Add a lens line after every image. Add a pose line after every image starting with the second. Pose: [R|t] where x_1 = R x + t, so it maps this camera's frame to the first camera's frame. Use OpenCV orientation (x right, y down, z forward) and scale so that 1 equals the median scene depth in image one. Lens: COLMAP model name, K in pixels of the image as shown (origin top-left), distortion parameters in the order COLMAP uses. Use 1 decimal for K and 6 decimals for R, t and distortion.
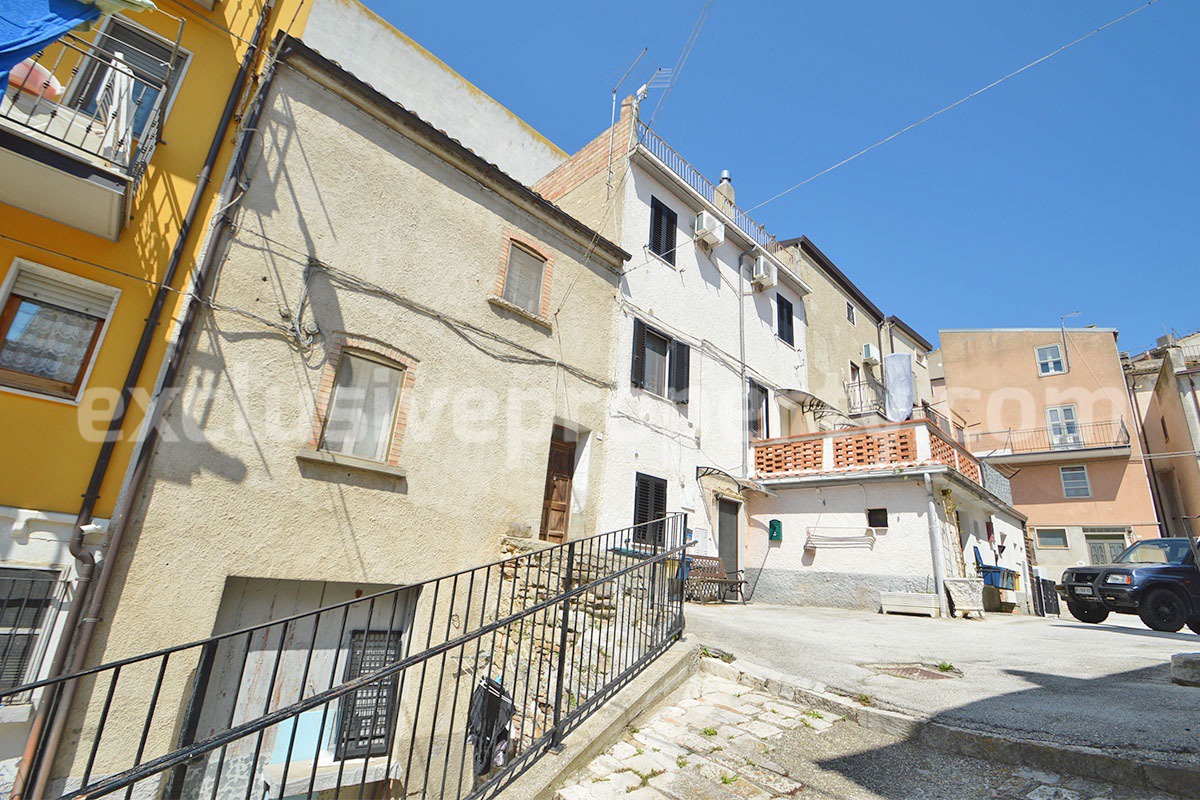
lens RADIAL K [[538.4, 0, 600.0], [0, 538.4, 400.0], [0, 0, 1]] dist [0.013293, -0.016175]
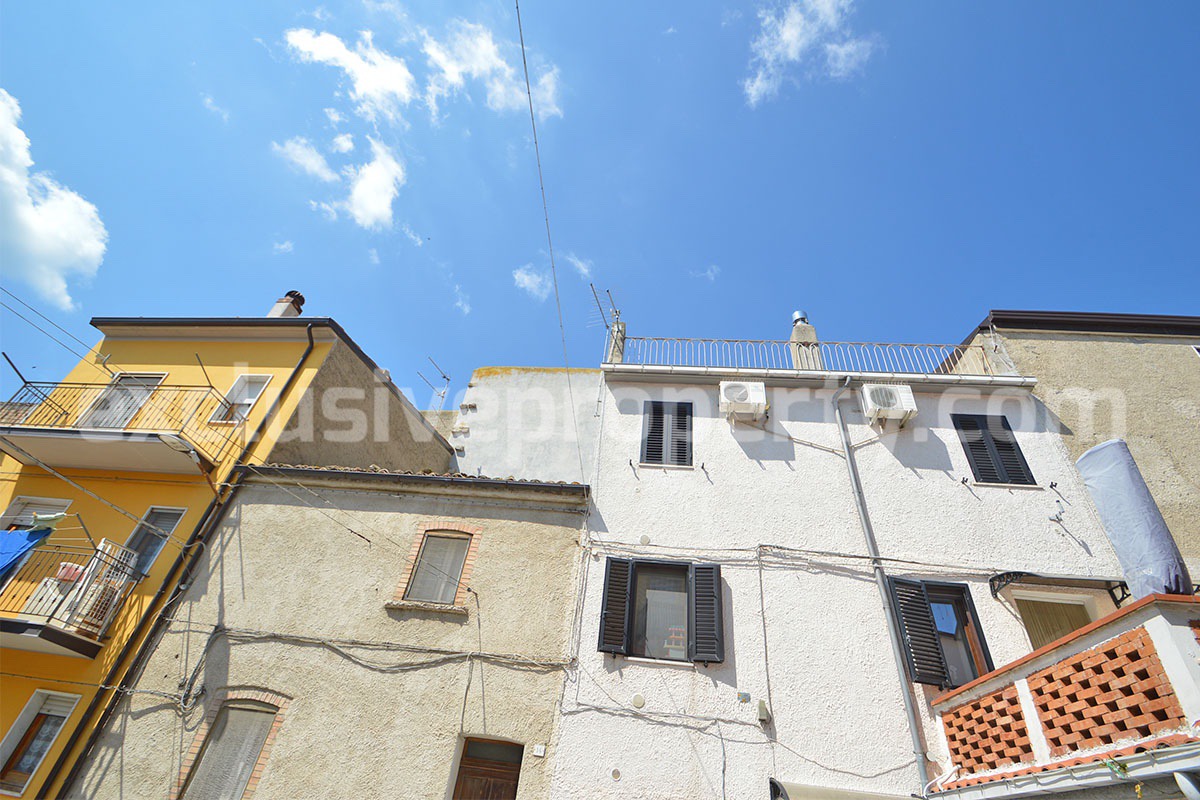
lens RADIAL K [[538.4, 0, 600.0], [0, 538.4, 400.0], [0, 0, 1]] dist [0.013293, -0.016175]
pose [[0.678228, -0.465120, -0.568921, 0.739506], [0.175441, 0.854298, -0.489280, 0.037485], [0.713602, 0.232031, 0.661010, 0.522274]]
